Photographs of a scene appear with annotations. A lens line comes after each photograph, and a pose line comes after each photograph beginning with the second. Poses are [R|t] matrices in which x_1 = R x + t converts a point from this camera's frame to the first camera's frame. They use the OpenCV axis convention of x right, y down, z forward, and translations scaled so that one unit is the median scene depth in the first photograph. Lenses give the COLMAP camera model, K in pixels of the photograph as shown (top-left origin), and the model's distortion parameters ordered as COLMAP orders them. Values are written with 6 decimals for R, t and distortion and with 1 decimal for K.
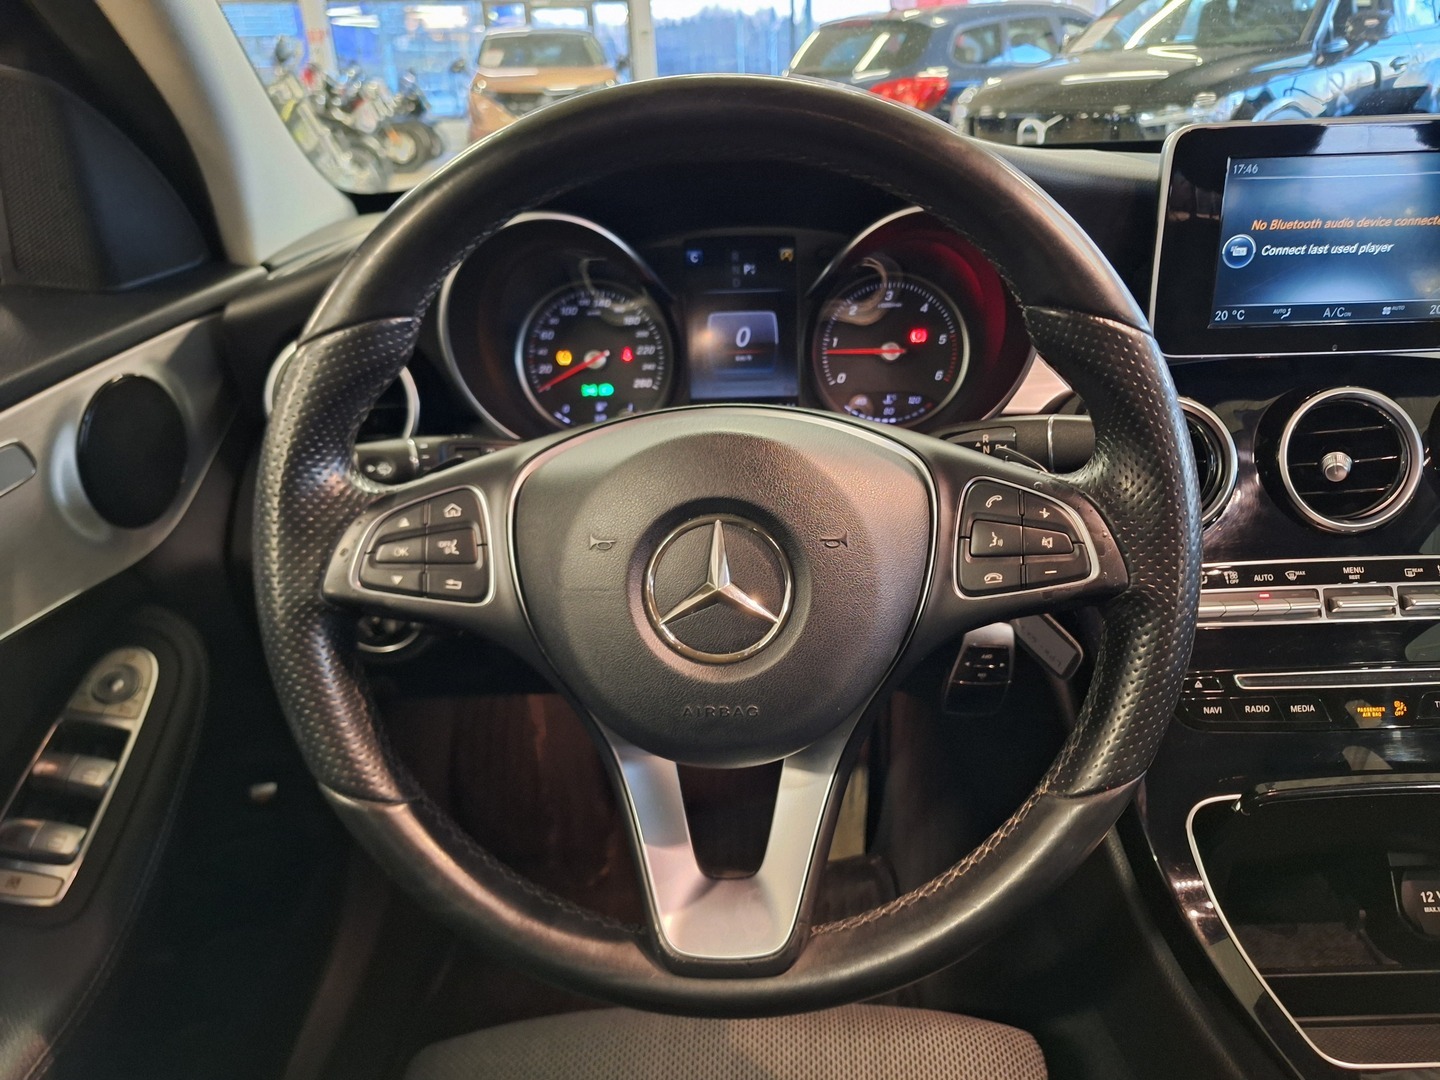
lens RADIAL K [[971.1, 0, 720.0], [0, 971.1, 540.0], [0, 0, 1]] dist [0.083825, 0.000221]
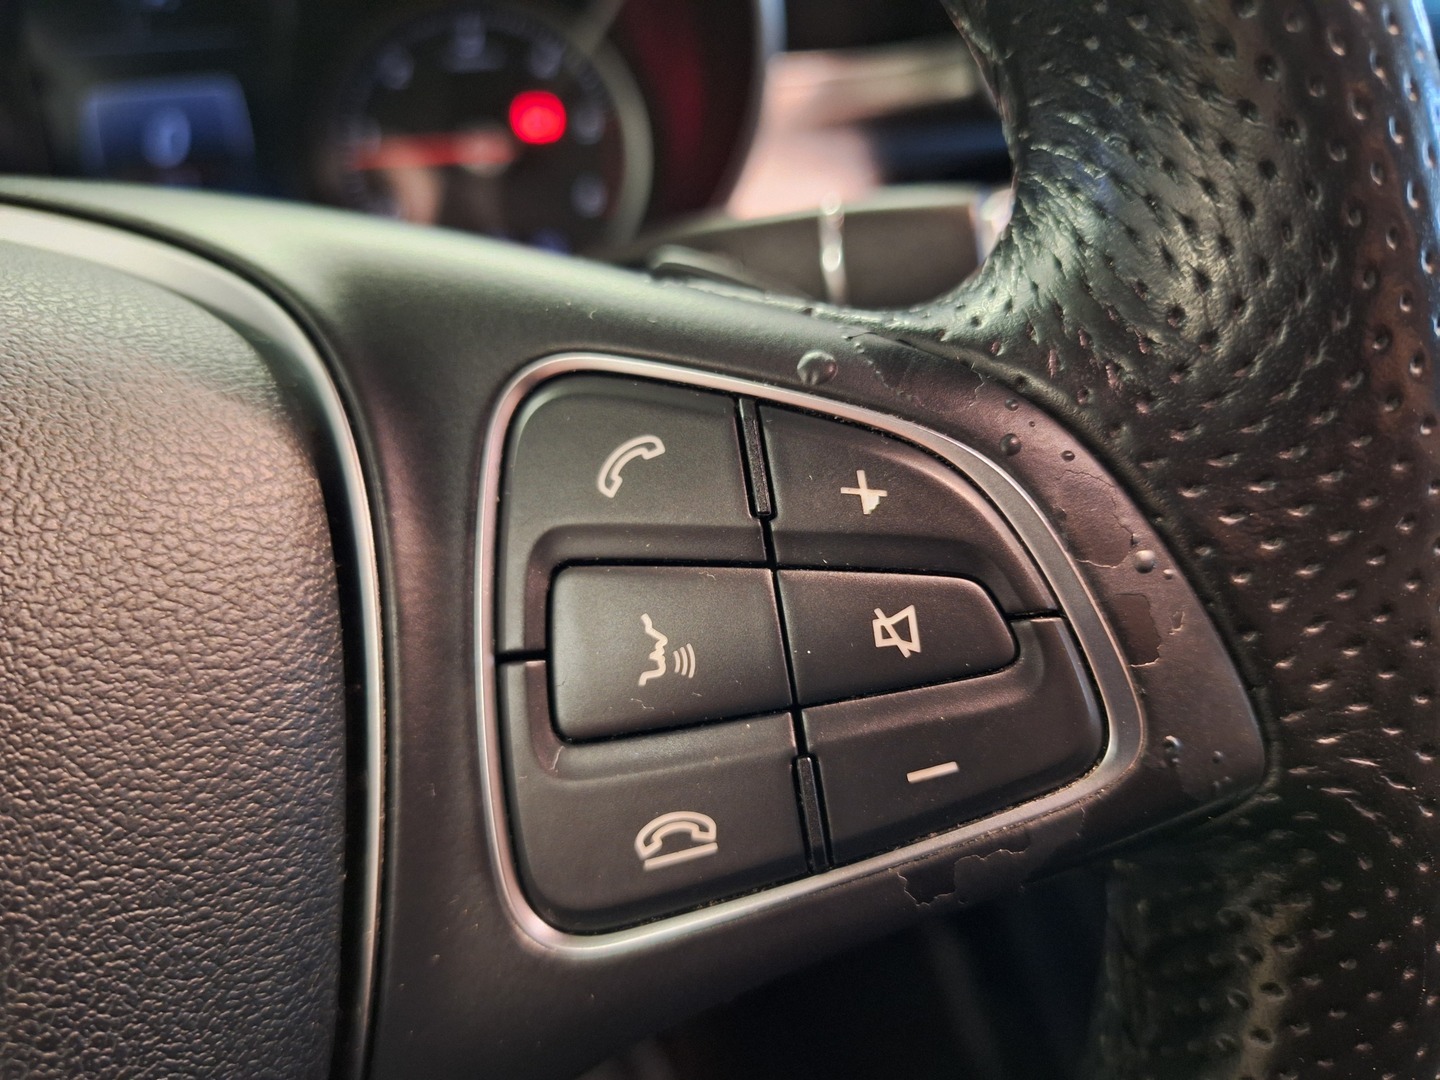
lens RADIAL K [[978.4, 0, 720.0], [0, 978.4, 540.0], [0, 0, 1]] dist [-0.005563, -0.000658]
pose [[0.966638, -0.158368, 0.201321, 0.166401], [0.145148, 0.986258, 0.078909, -0.024741], [-0.211051, -0.047056, 0.976342, 0.517532]]
